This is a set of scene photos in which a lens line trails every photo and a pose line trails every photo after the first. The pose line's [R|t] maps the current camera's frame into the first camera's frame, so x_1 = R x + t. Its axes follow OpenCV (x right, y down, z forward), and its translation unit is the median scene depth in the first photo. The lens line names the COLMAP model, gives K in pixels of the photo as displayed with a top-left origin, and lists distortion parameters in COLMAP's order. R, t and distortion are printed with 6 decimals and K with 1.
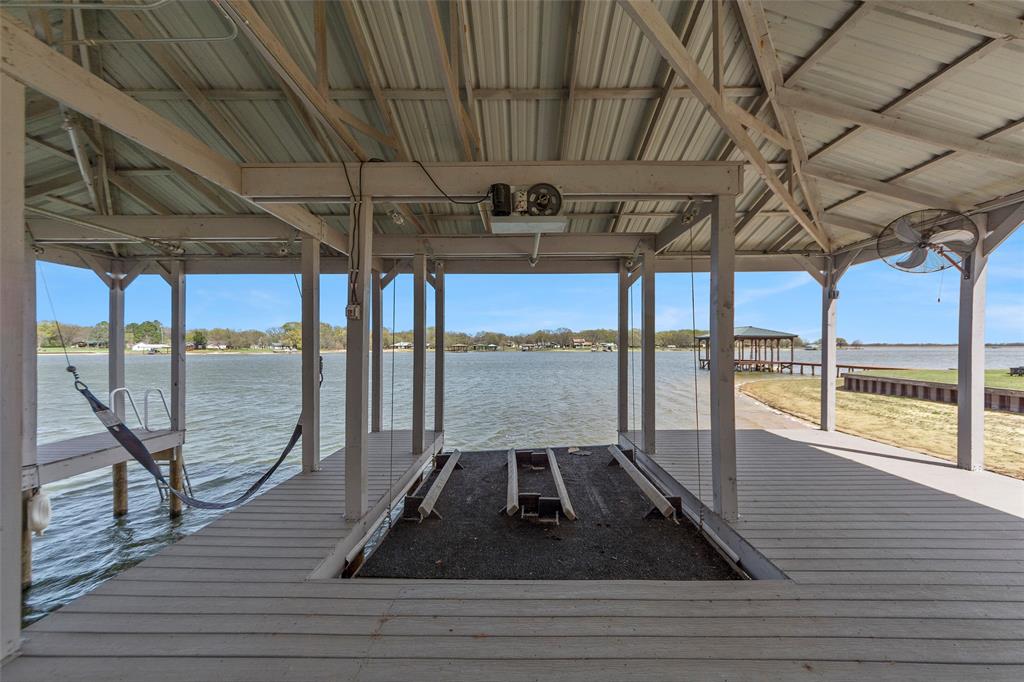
lens RADIAL K [[385.0, 0, 510.0], [0, 385.0, 349.9], [0, 0, 1]] dist [-0.008517, -0.000374]
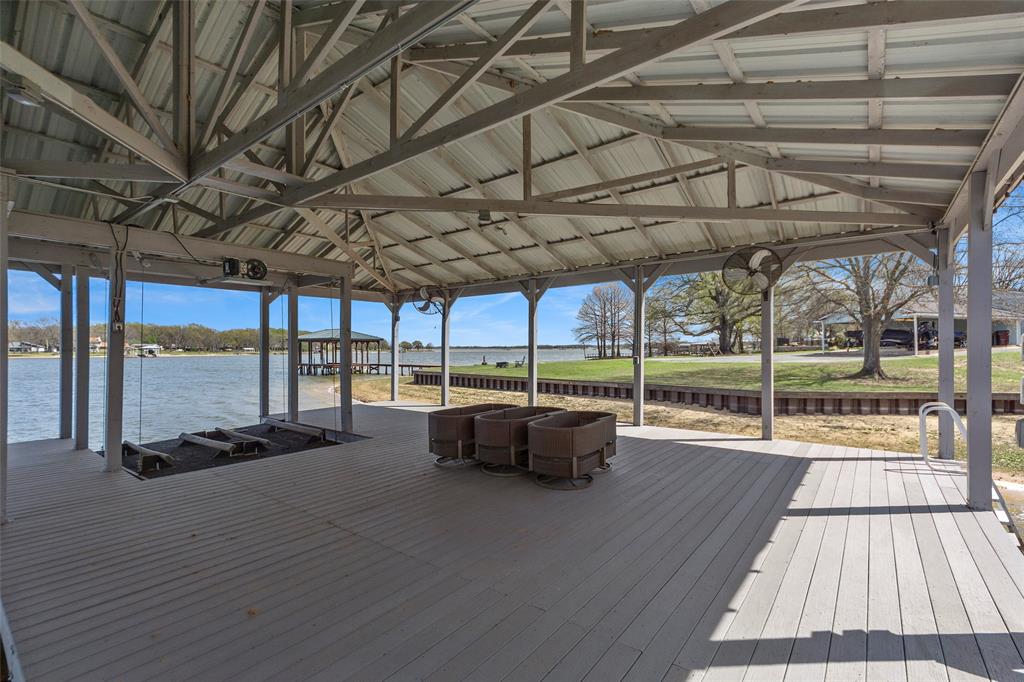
lens RADIAL K [[451.4, 0, 505.0], [0, 451.4, 345.9], [0, 0, 1]] dist [0.014301, 0.000360]
pose [[0.616658, 0.004561, 0.787218, -0.396999], [0.008129, 0.999893, -0.012161, 0.002068], [-0.787189, 0.013899, 0.616555, -0.558357]]
